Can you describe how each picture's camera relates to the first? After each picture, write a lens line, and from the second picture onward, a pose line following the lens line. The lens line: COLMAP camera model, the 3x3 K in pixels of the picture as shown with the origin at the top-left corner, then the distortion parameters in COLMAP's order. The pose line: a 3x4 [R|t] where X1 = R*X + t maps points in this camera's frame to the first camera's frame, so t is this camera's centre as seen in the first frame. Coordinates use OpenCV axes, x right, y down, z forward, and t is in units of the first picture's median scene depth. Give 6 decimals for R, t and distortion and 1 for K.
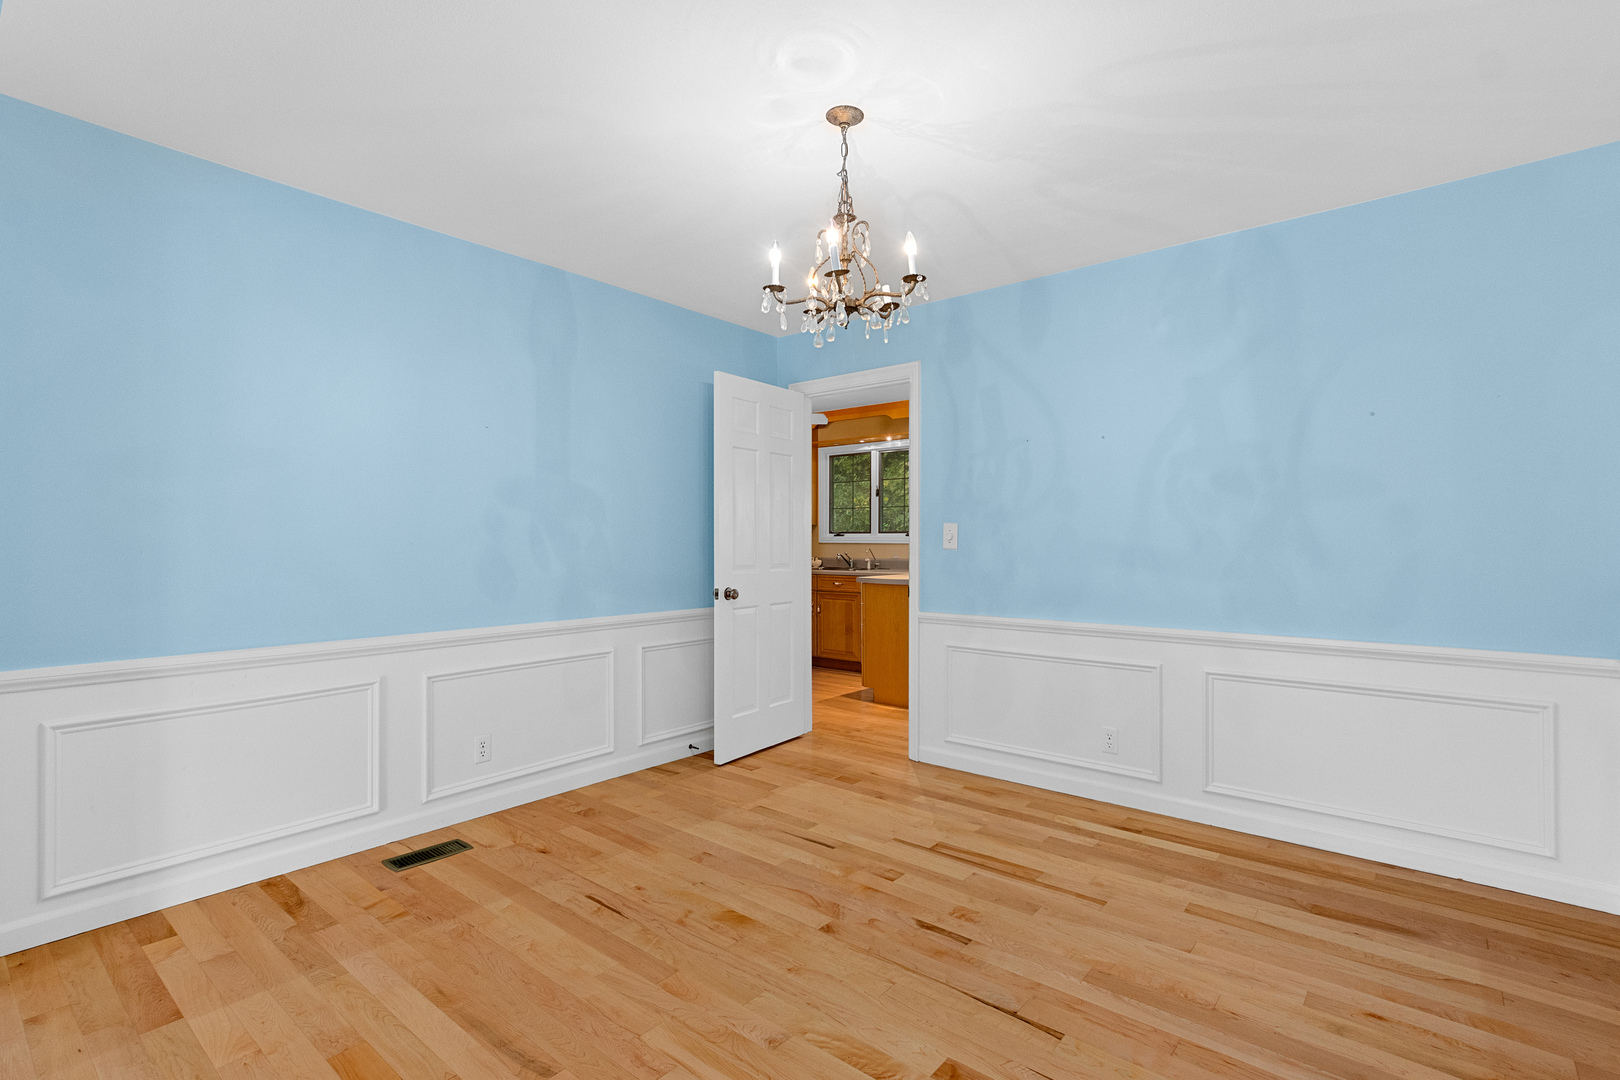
lens RADIAL K [[755.9, 0, 801.8], [0, 755.9, 535.8], [0, 0, 1]] dist [0.000888, -0.000219]
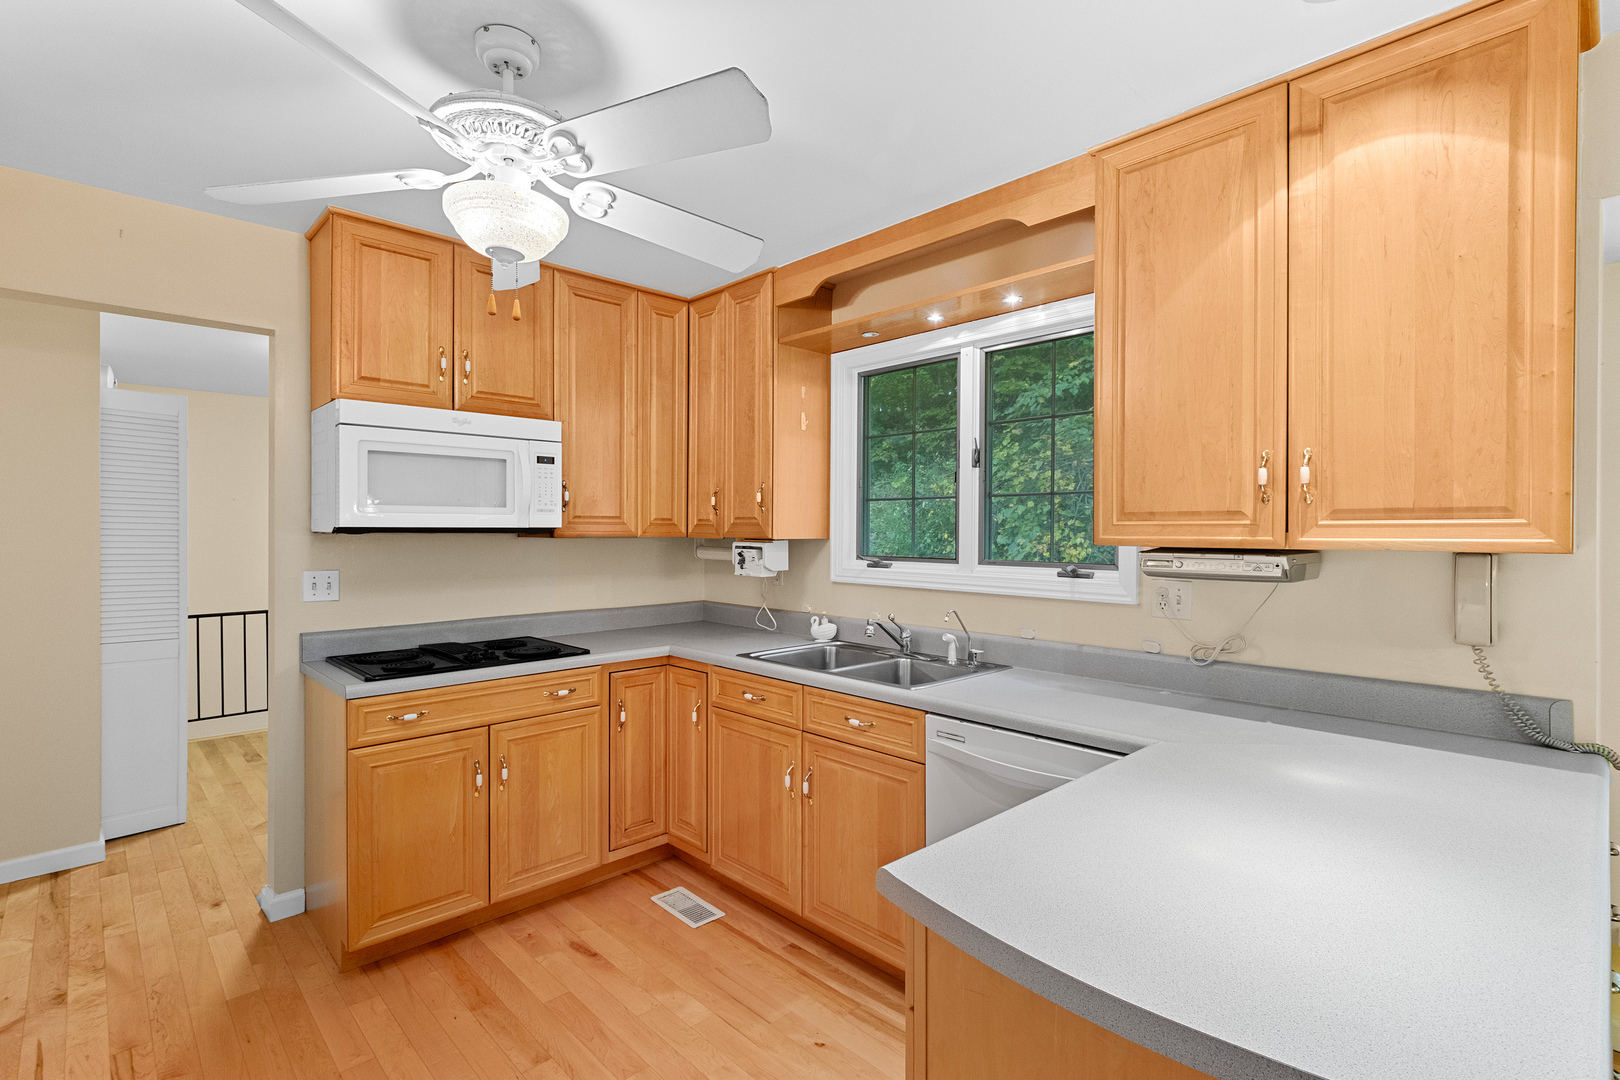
lens RADIAL K [[755.9, 0, 801.8], [0, 755.9, 535.8], [0, 0, 1]] dist [0.000888, -0.000219]
pose [[0.993571, 0.006159, -0.113040, 0.055353], [-0.004775, 0.999910, 0.012508, -0.021938], [0.113107, -0.011888, 0.993512, 0.603702]]
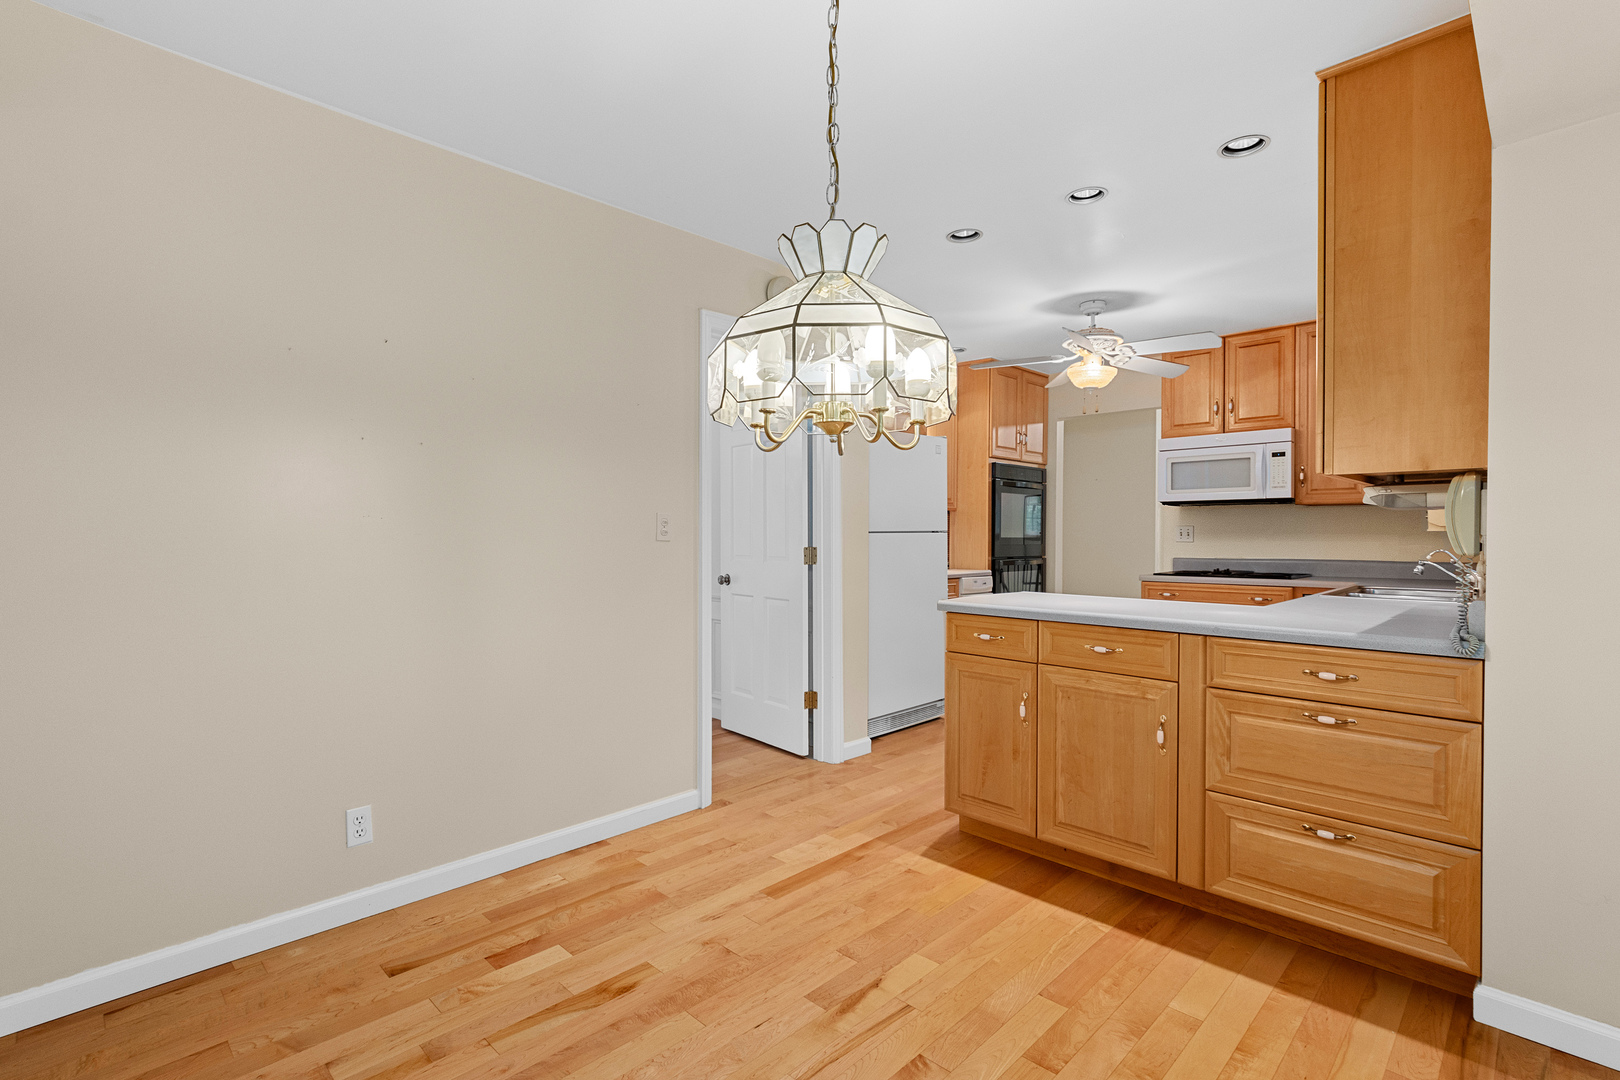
lens RADIAL K [[757.2, 0, 795.9], [0, 757.2, 541.5], [0, 0, 1]] dist [0.000967, -0.000001]
pose [[-0.093705, 0.014551, -0.995494, 0.517725], [0.009545, 0.999860, 0.013716, 0.001996], [0.995554, -0.008216, -0.093831, 0.647673]]
